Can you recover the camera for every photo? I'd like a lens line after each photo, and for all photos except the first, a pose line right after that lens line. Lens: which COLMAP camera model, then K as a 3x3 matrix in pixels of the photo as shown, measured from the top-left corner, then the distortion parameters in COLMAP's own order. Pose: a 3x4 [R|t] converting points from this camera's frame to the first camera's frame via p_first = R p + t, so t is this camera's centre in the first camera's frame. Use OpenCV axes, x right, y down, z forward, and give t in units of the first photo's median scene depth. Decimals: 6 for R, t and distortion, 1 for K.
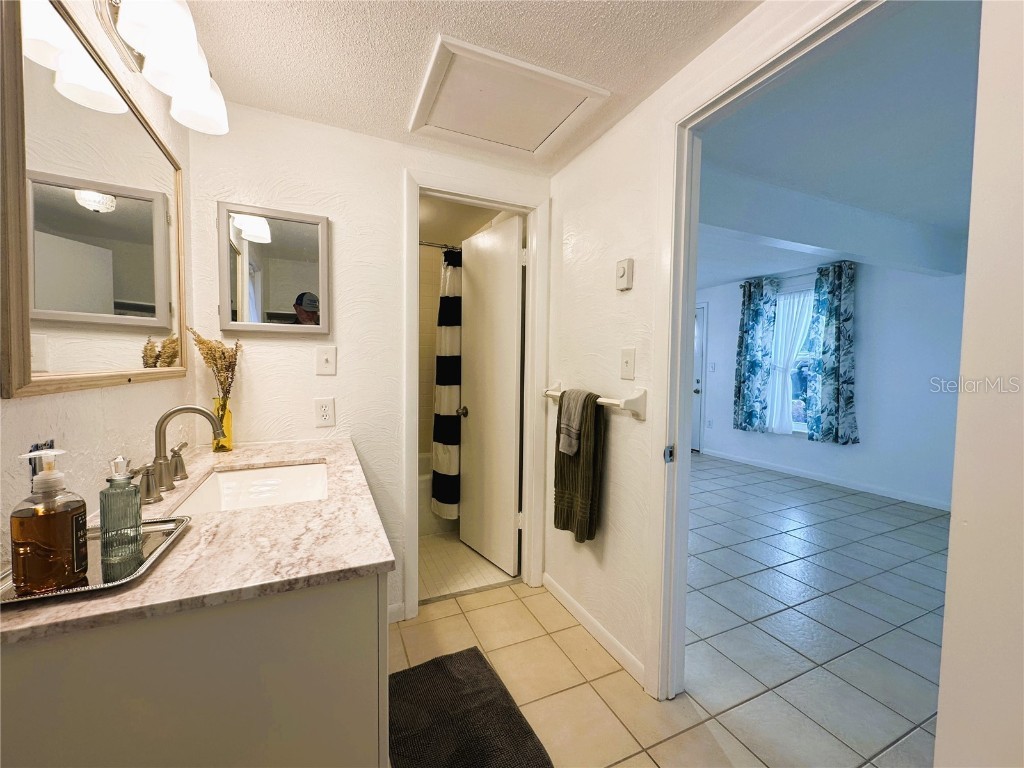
lens RADIAL K [[411.0, 0, 509.8], [0, 411.0, 383.0], [0, 0, 1]] dist [-0.009107, 0.000275]
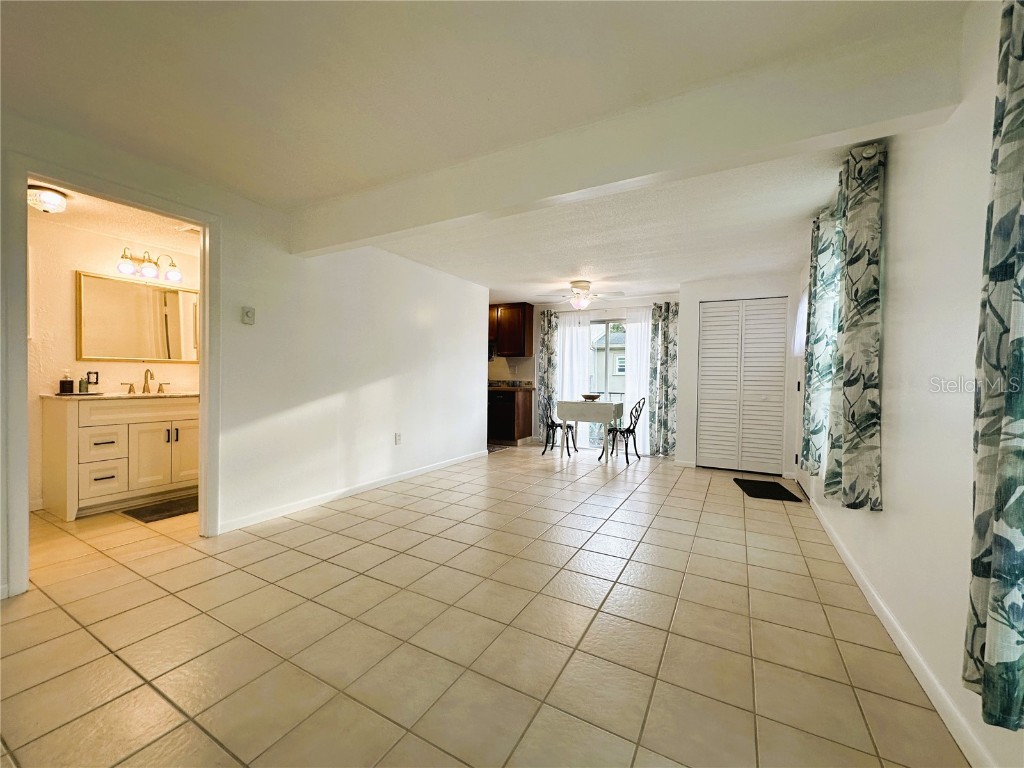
lens RADIAL K [[411.0, 0, 514.0], [0, 411.0, 385.6], [0, 0, 1]] dist [-0.009107, 0.000275]
pose [[0.601079, 0.015086, -0.799047, 2.255350], [-0.046595, 0.998783, -0.016193, 0.063857], [0.797830, 0.046965, 0.601050, 0.837877]]
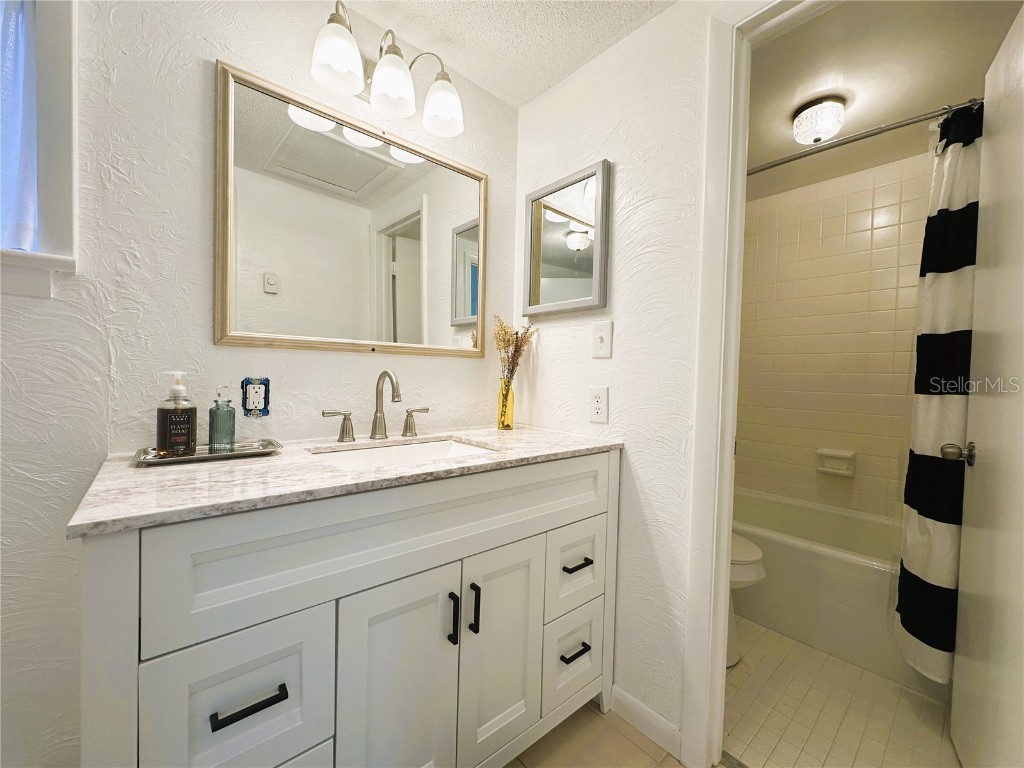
lens RADIAL K [[411.0, 0, 510.9], [0, 411.0, 383.5], [0, 0, 1]] dist [-0.009107, 0.000275]
pose [[0.276041, 0.018780, -0.960962, 0.266078], [-0.067027, 0.997751, 0.000246, 0.040924], [0.958806, 0.064343, 0.276679, 0.612242]]
